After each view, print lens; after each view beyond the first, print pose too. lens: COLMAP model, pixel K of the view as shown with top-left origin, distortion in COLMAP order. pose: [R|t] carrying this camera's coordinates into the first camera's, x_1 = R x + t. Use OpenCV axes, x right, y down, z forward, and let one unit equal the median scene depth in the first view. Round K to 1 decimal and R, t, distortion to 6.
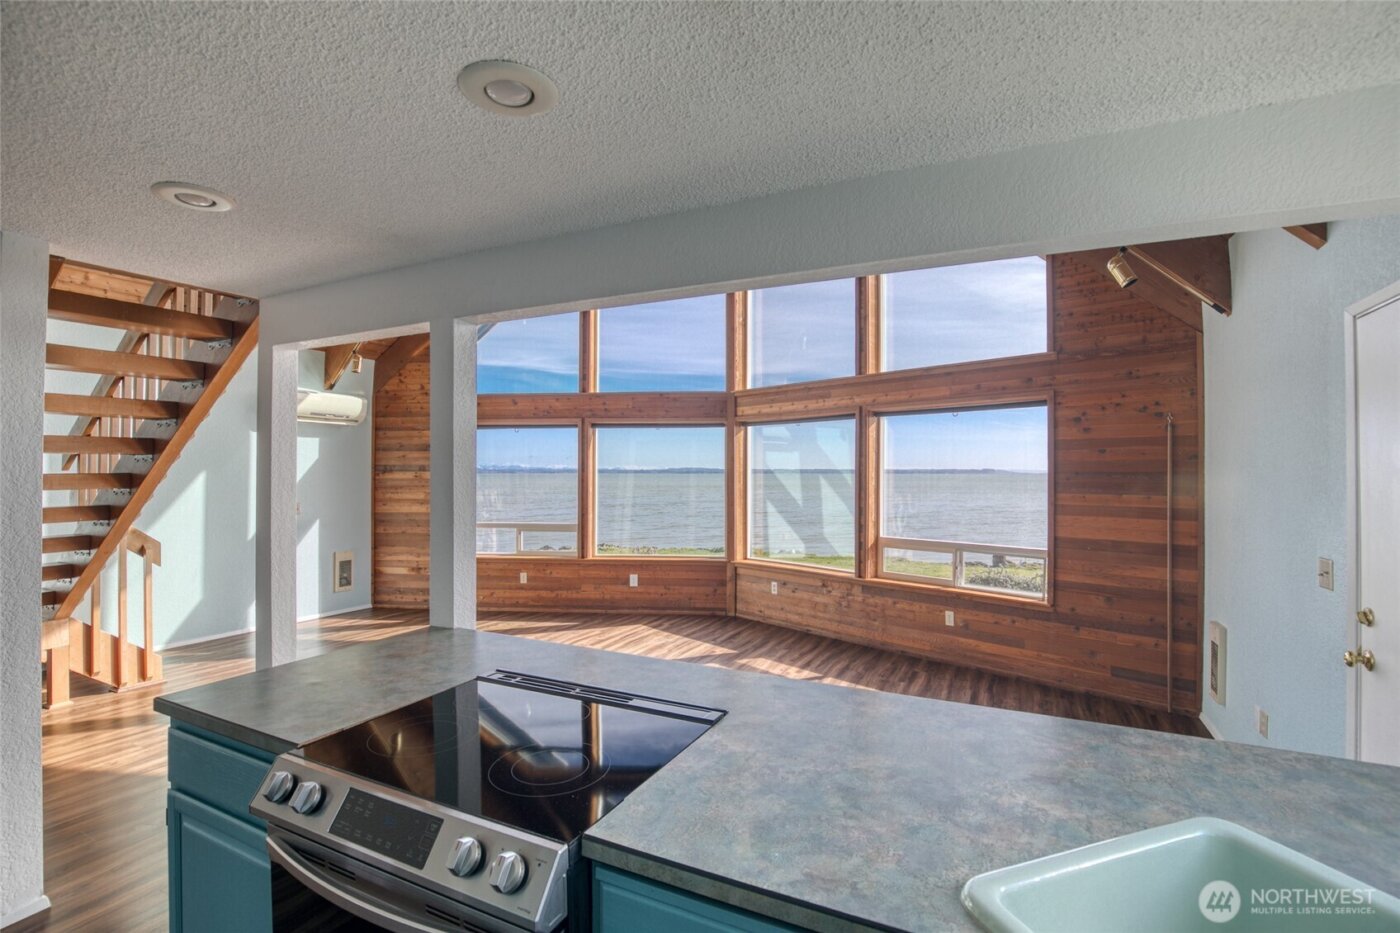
lens RADIAL K [[653.9, 0, 700.0], [0, 653.9, 466.5], [0, 0, 1]] dist [-0.001796, -0.000199]
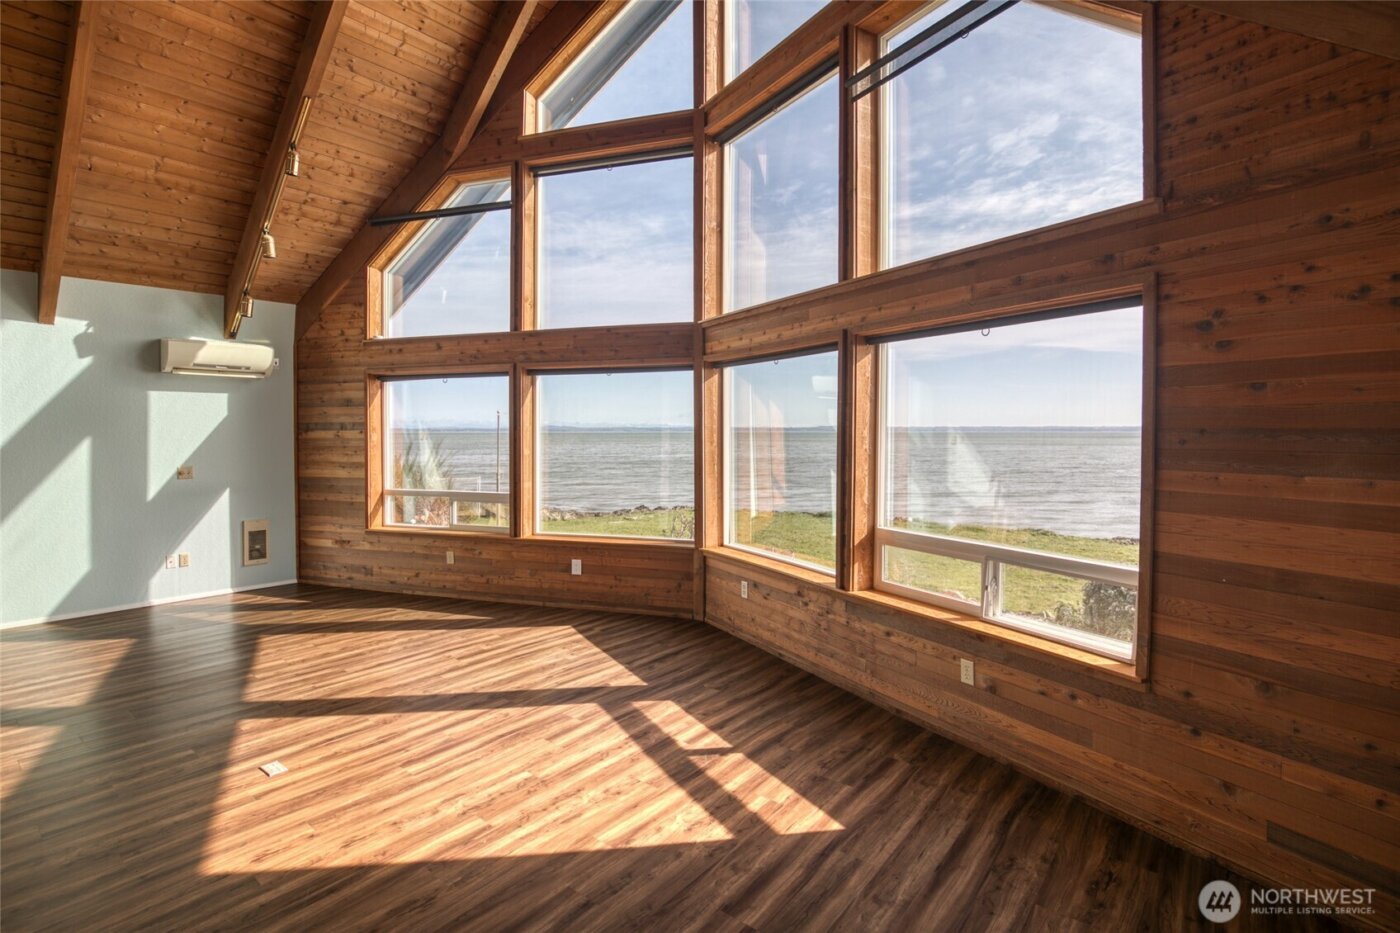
lens RADIAL K [[651.7, 0, 664.7], [0, 651.7, 441.1], [0, 0, 1]] dist [-0.001739, -0.000390]
pose [[0.962992, 0.001651, -0.269524, 0.246271], [0.005712, 0.999632, 0.026533, 0.001681], [0.269469, -0.027090, 0.962628, 0.315475]]
